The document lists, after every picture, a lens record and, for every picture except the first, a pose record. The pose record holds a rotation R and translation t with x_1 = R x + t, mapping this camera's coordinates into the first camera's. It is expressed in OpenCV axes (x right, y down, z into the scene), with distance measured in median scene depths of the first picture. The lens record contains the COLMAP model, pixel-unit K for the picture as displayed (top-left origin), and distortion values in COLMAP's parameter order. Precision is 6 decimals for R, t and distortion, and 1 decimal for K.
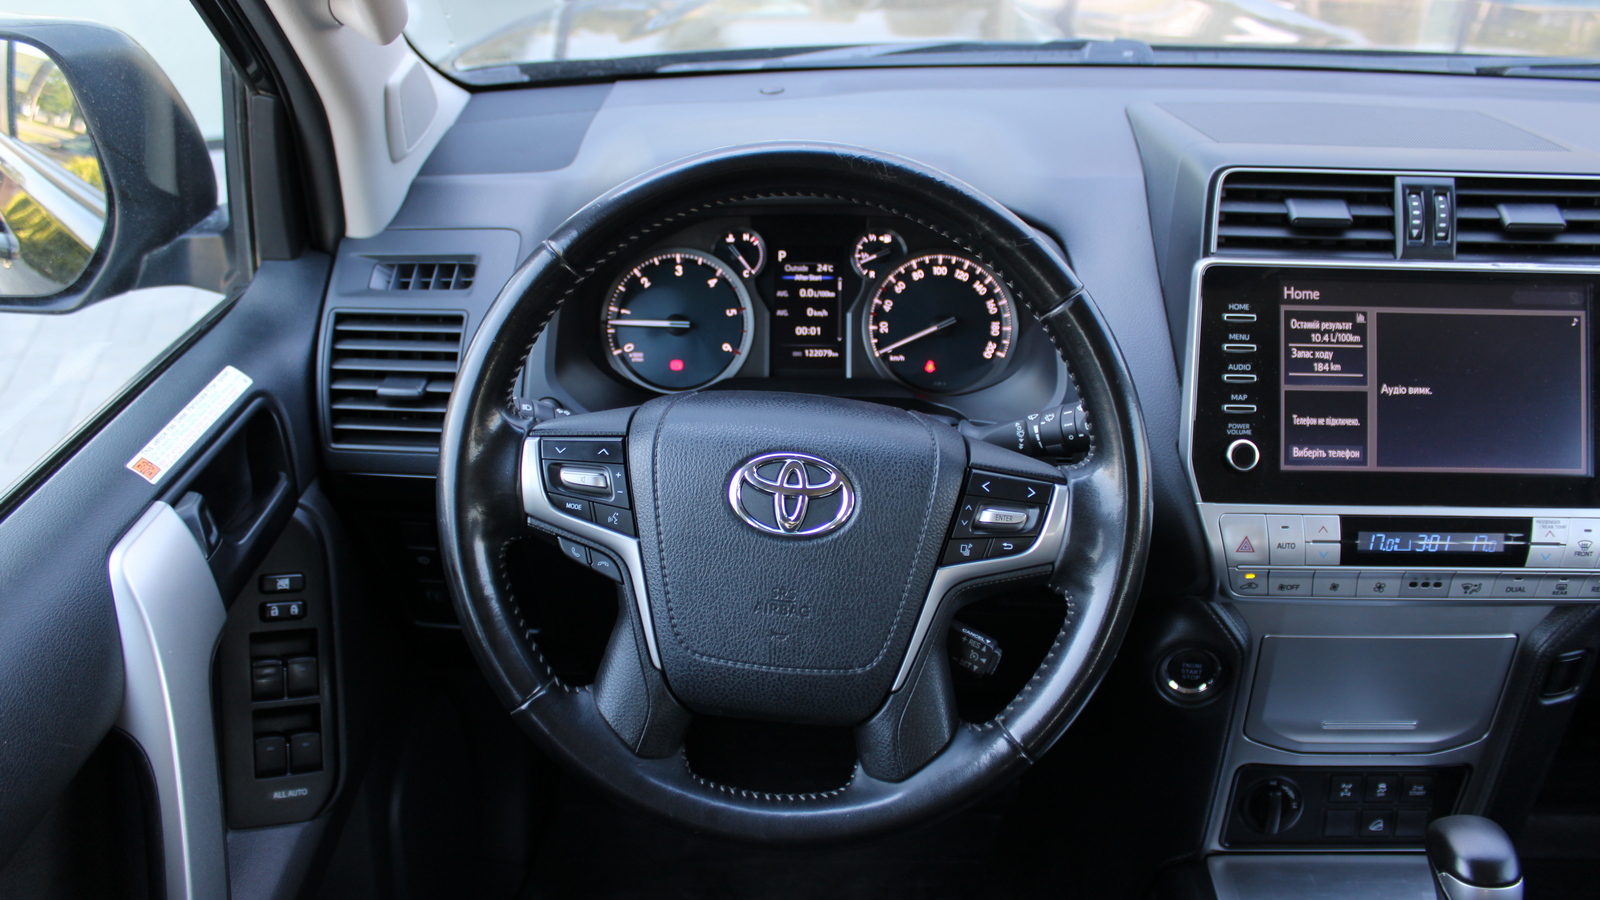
lens RADIAL K [[1322.1, 0, 800.0], [0, 1322.1, 450.0], [0, 0, 1]] dist [-0.188375, 0.177838]
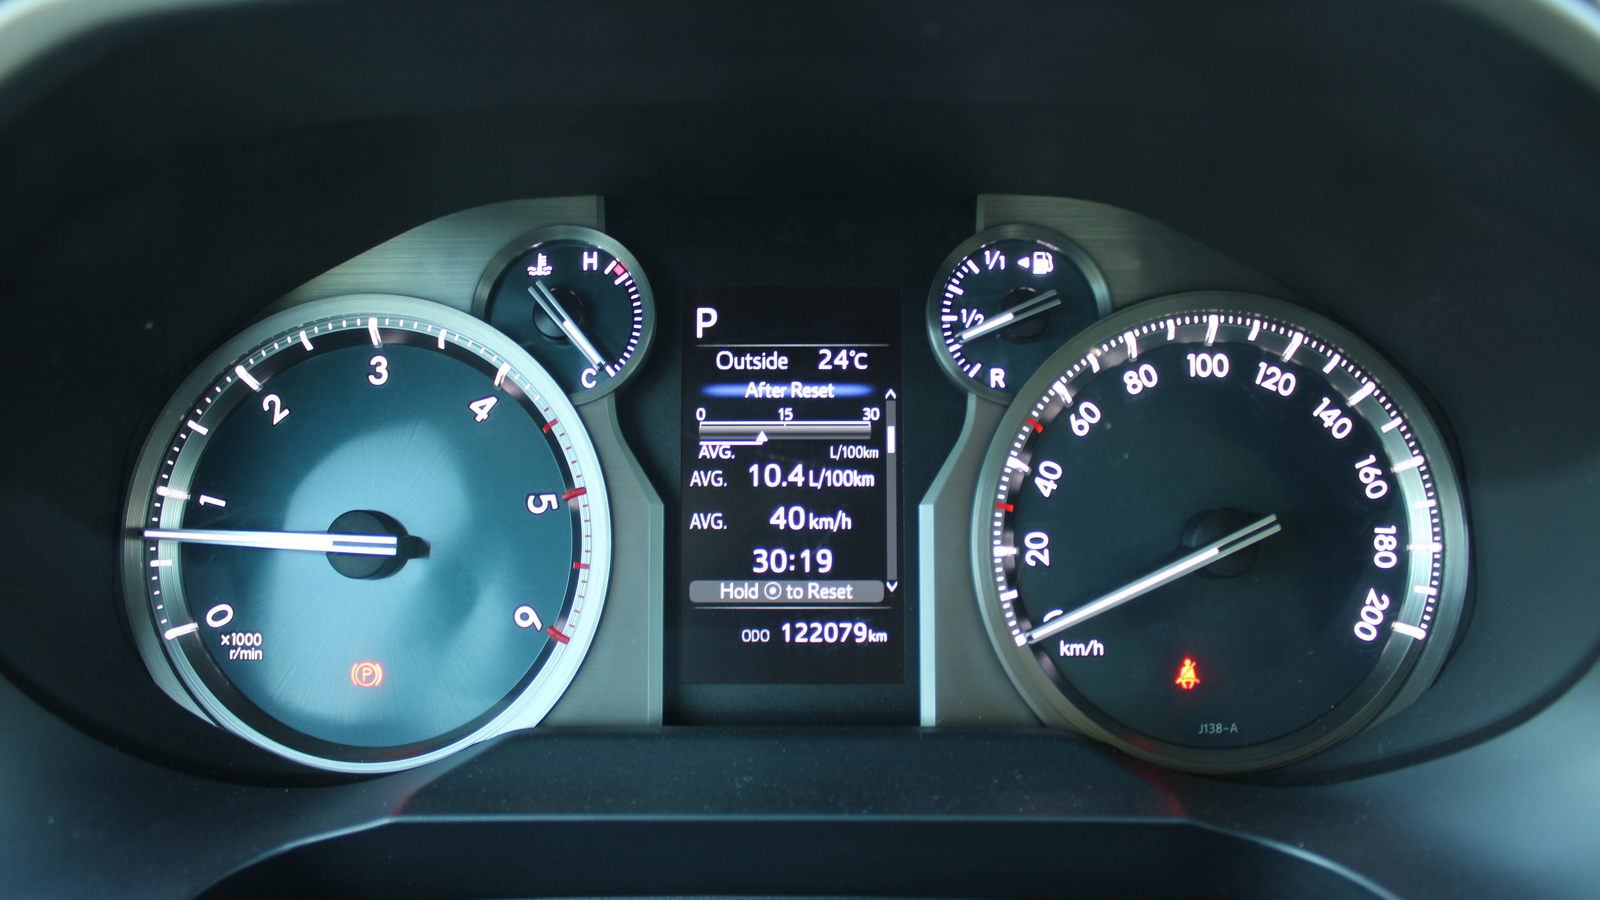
lens RADIAL K [[1322.1, 0, 800.0], [0, 1322.1, 450.0], [0, 0, 1]] dist [-0.188375, 0.177838]
pose [[0.999425, -0.006276, 0.033327, -0.001798], [0.009745, 0.994427, -0.104972, -0.084755], [-0.032483, 0.105236, 0.993917, 0.697949]]
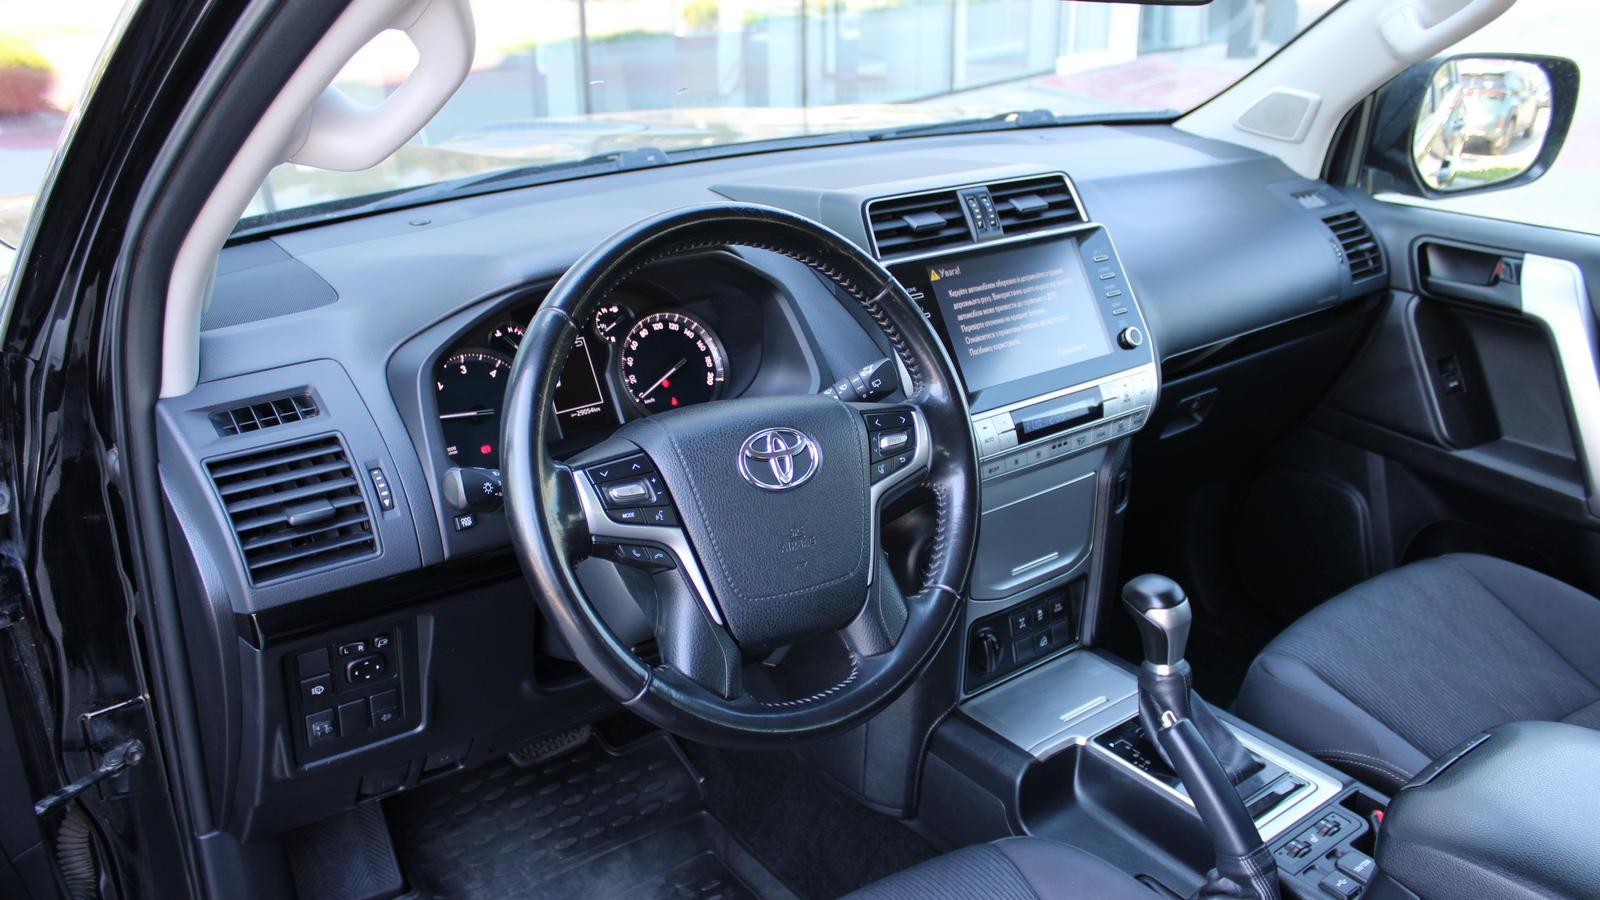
lens RADIAL K [[1322.1, 0, 800.0], [0, 1322.1, 450.0], [0, 0, 1]] dist [-0.188375, 0.177838]
pose [[0.769637, -0.232225, 0.594753, -0.561366], [0.306660, 0.951482, -0.025319, 0.048053], [-0.560017, 0.201873, 0.803510, -0.055277]]
